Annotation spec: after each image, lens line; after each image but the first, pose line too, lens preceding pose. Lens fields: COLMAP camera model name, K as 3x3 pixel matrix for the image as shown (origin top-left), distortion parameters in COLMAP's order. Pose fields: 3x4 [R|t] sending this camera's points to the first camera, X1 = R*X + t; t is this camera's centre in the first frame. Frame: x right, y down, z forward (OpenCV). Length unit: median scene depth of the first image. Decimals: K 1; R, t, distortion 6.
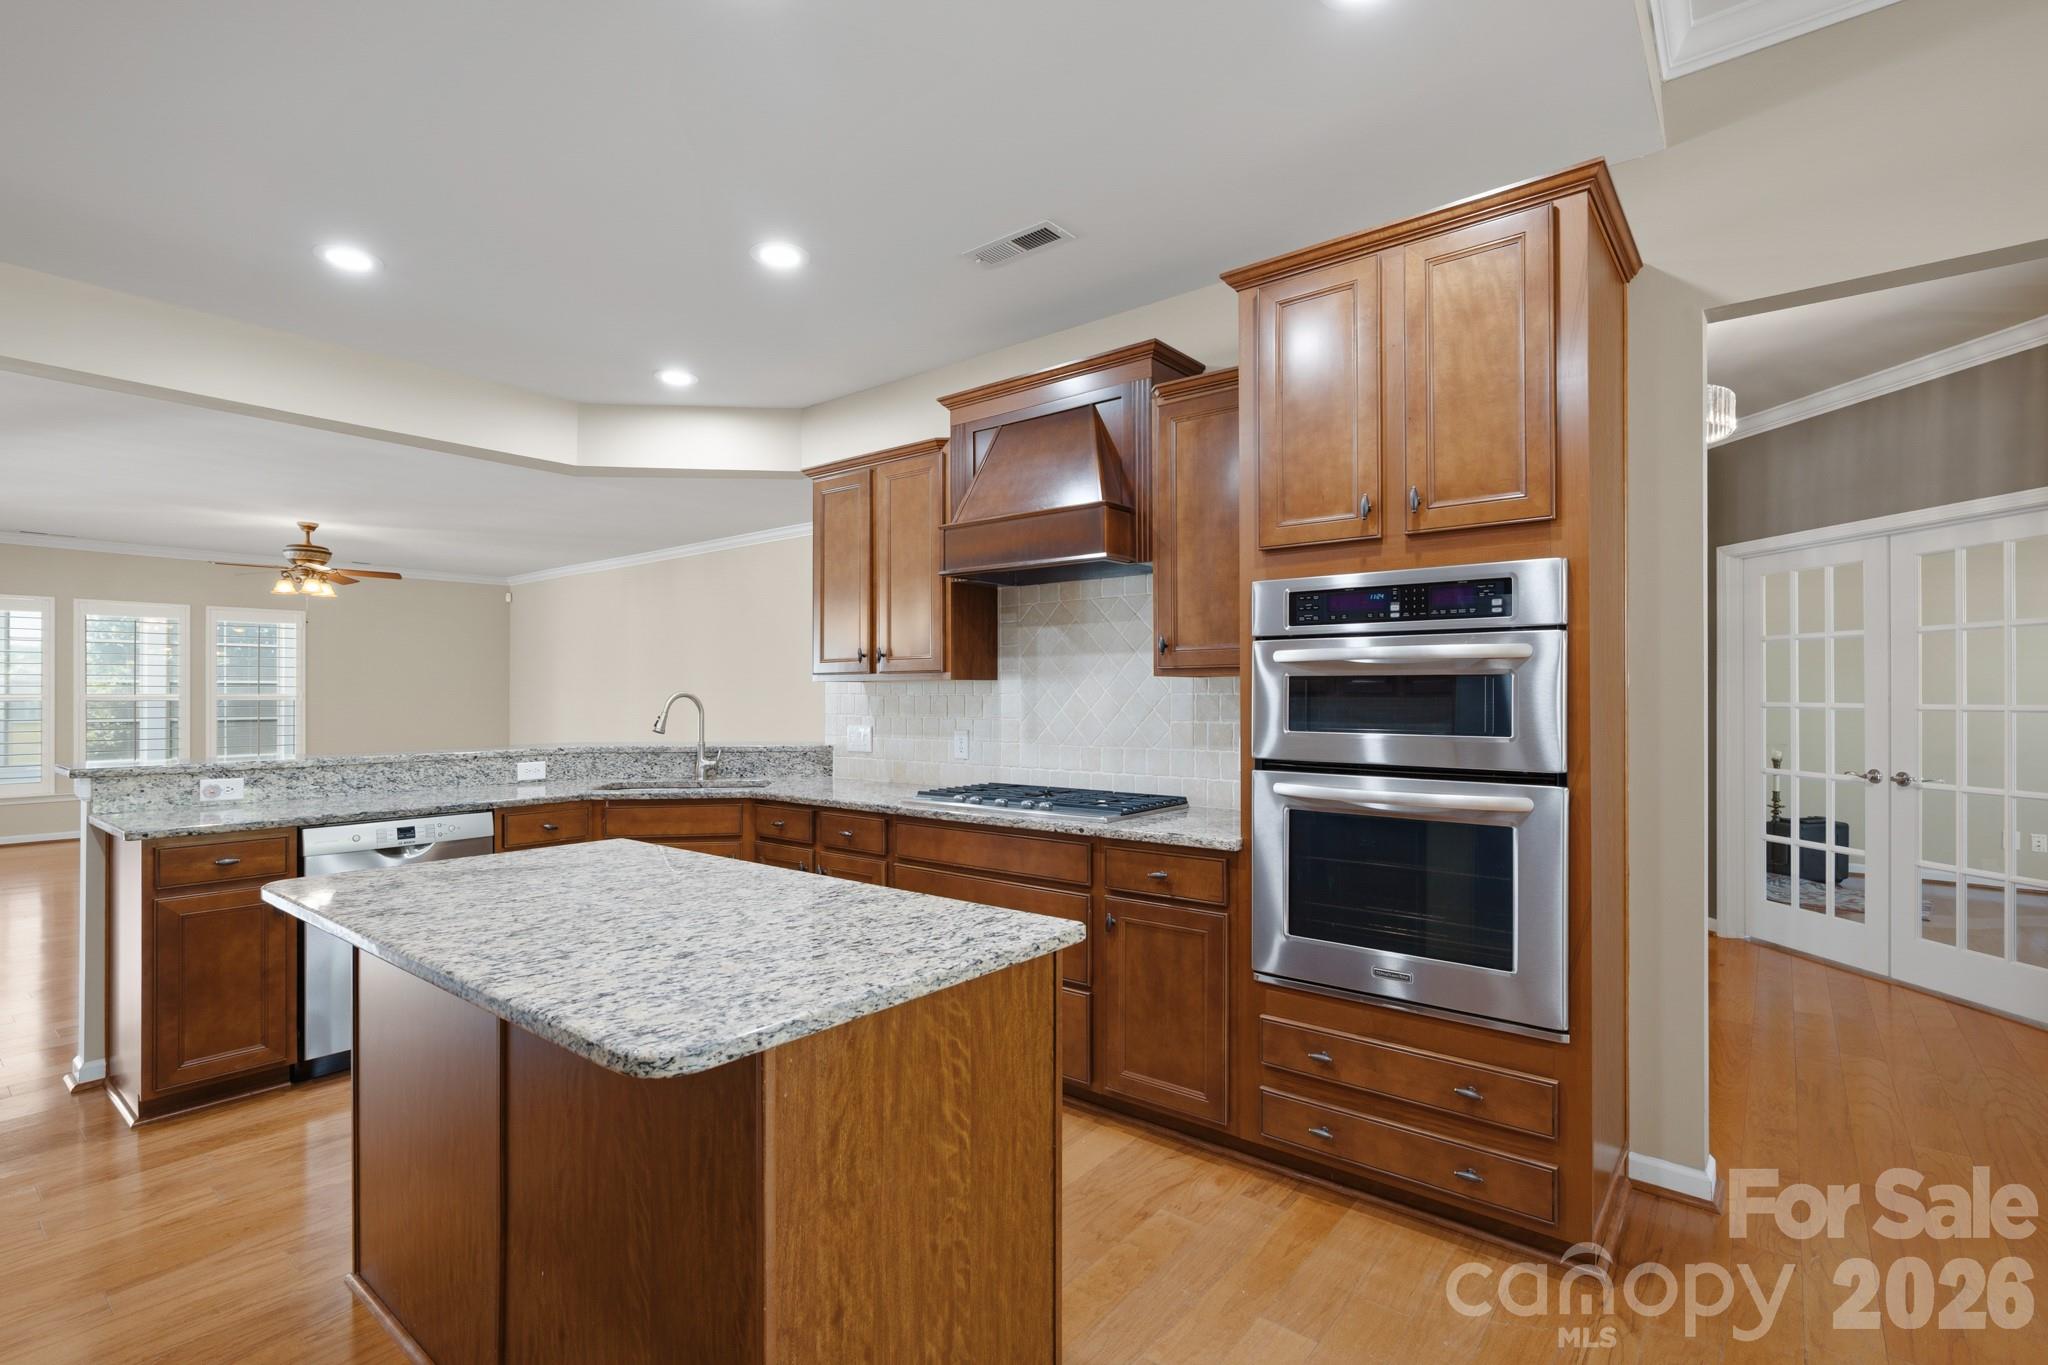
lens RADIAL K [[943.7, 0, 1019.6], [0, 943.7, 691.3], [0, 0, 1]] dist [-0.002823, 0.001191]
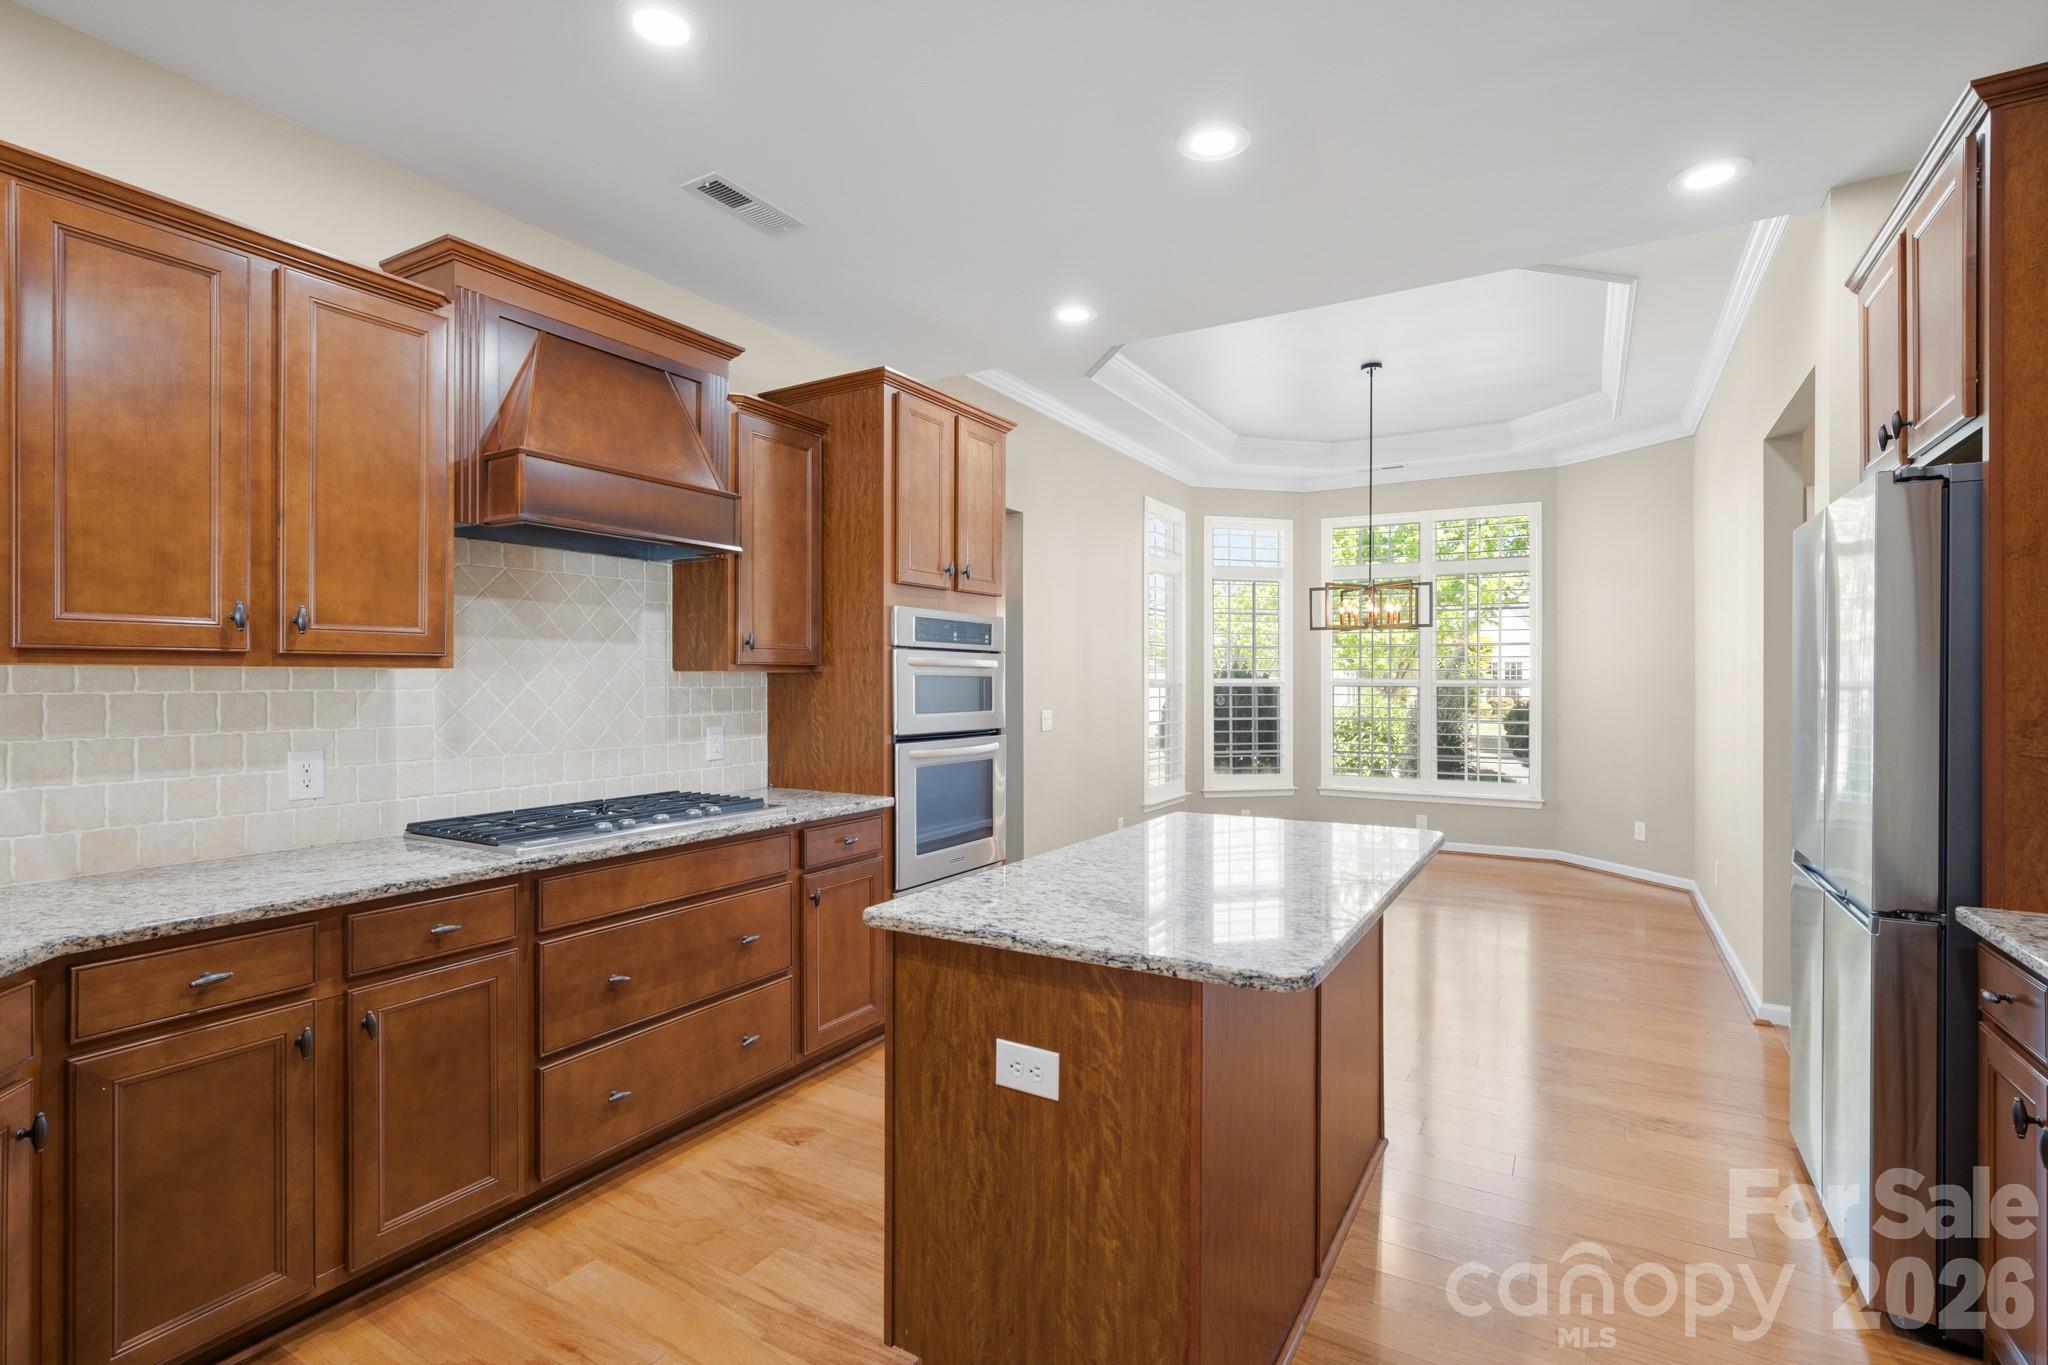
lens RADIAL K [[955.9, 0, 1026.2], [0, 955.9, 679.6], [0, 0, 1]] dist [0.000388, 0.001798]
pose [[-0.146825, 0.002905, 0.989158, -0.863808], [-0.005548, 0.999978, -0.003761, -0.004082], [-0.989147, -0.006040, -0.146806, 0.766706]]
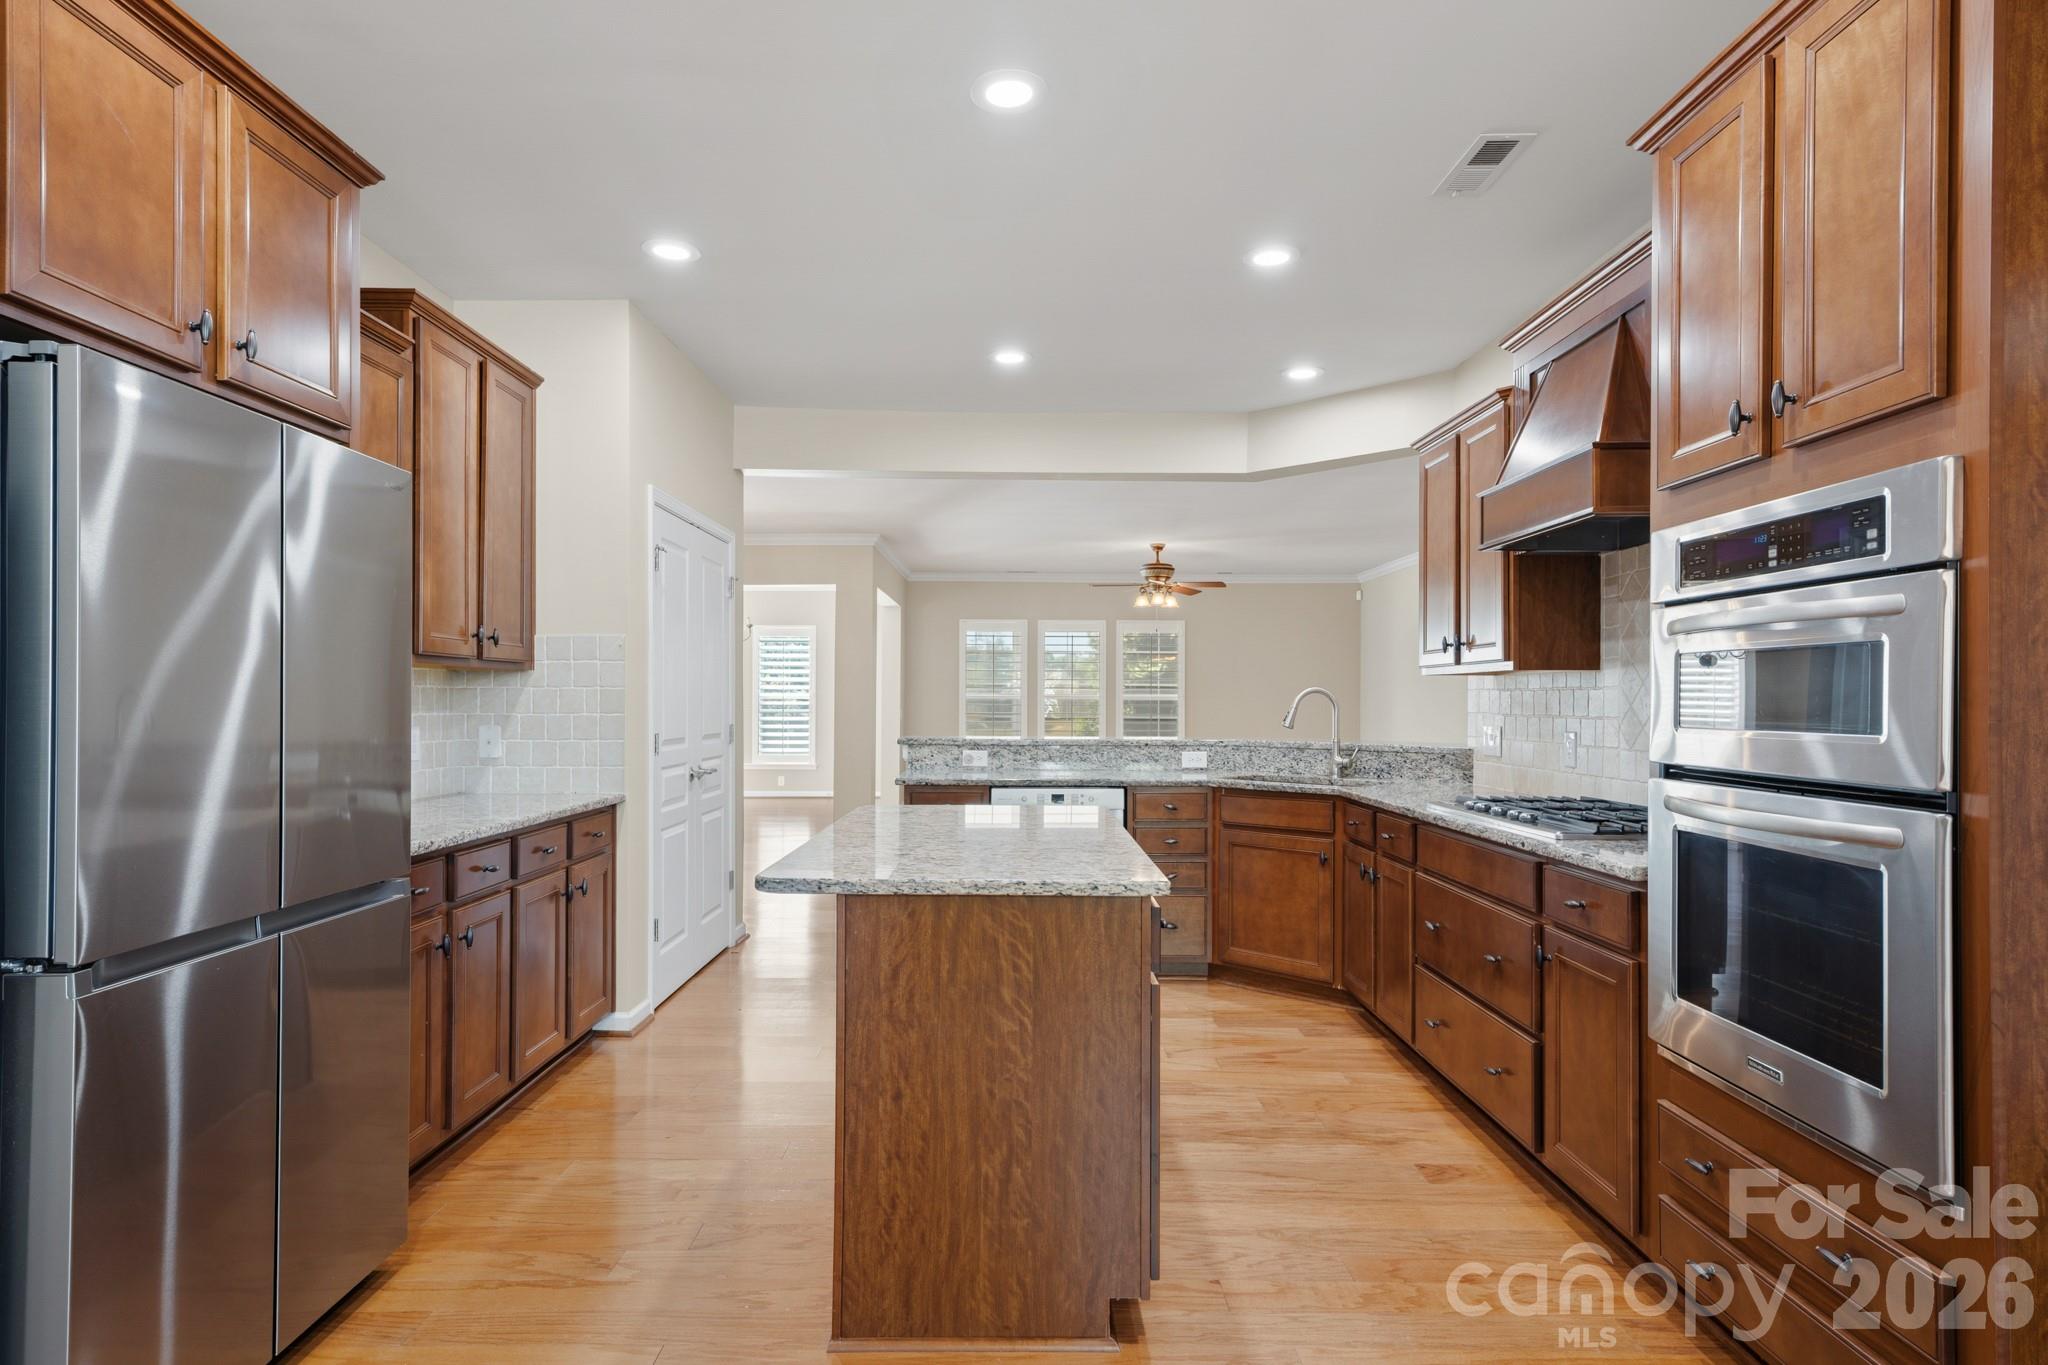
lens RADIAL K [[1135.8, 0, 1017.9], [0, 1135.8, 692.4], [0, 0, 1]] dist [-0.000632, 0.023561]
pose [[0.628514, -0.000982, -0.777798, 0.480643], [-0.002736, 0.999990, -0.003473, 0.014139], [0.777794, 0.004311, 0.628505, 0.011518]]
